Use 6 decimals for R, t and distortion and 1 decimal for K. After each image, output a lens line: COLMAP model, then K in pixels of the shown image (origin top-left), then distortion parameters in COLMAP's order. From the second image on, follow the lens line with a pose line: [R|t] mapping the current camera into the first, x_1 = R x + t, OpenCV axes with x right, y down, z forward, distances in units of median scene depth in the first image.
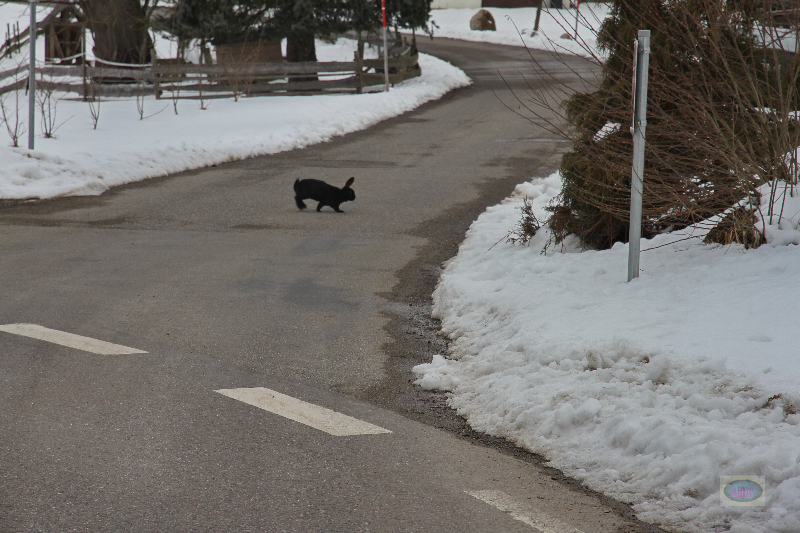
lens RADIAL K [[2723.2, 0, 400.0], [0, 2723.2, 266.2], [0, 0, 1]] dist [-0.056205, 0.000000]
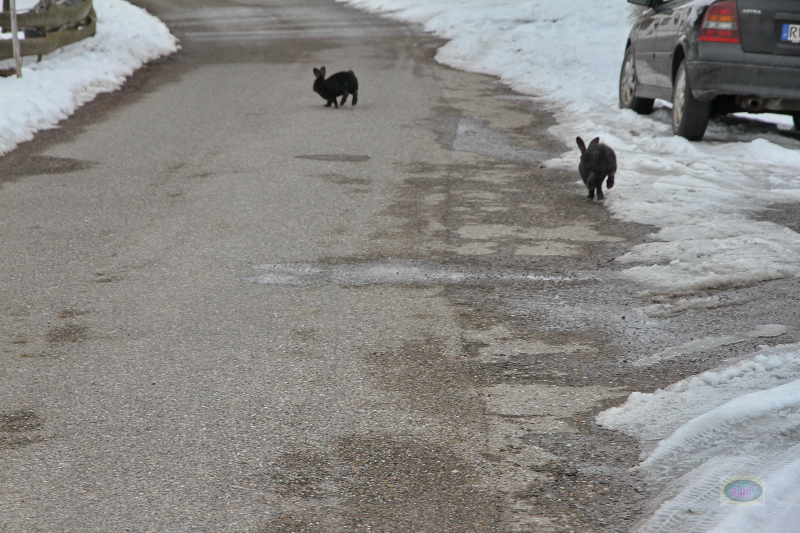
lens RADIAL K [[2488.4, 0, 400.0], [0, 2488.4, 266.6], [0, 0, 1]] dist [0.044753, 0.000000]
pose [[0.993296, -0.012491, 0.114925, 0.010824], [0.008638, 0.999386, 0.033963, -0.036835], [-0.115278, -0.032742, 0.992793, 0.438093]]
